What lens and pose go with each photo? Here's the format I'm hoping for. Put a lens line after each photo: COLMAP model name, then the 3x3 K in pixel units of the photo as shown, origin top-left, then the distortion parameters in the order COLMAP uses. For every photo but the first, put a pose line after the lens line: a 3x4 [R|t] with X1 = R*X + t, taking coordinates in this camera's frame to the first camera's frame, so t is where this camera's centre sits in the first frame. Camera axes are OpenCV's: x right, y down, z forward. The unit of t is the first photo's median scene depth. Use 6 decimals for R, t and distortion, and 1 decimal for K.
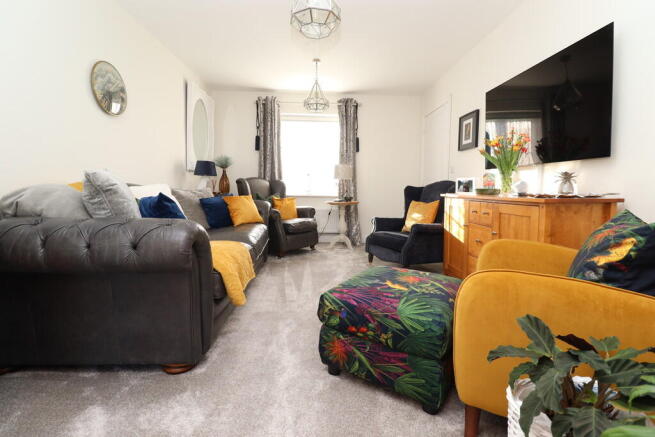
lens RADIAL K [[303.8, 0, 331.5], [0, 303.8, 211.6], [0, 0, 1]] dist [-0.014782, -0.001097]
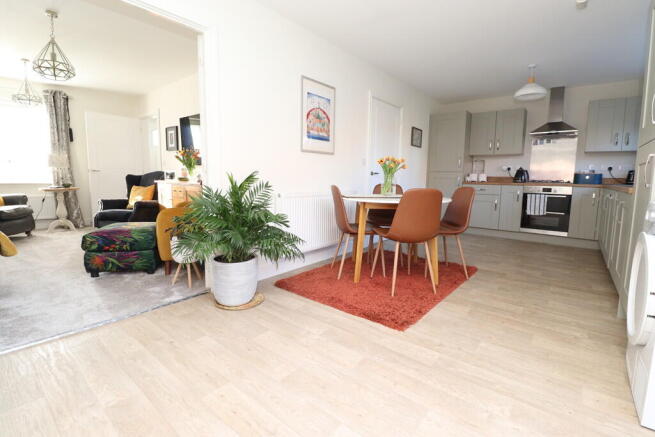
lens RADIAL K [[303.8, 0, 331.5], [0, 303.8, 211.6], [0, 0, 1]] dist [-0.014782, -0.001097]
pose [[0.666296, -0.081139, 0.741260, -0.143875], [0.045518, 0.996634, 0.068177, 0.025863], [-0.744296, -0.011685, 0.667747, -0.528426]]
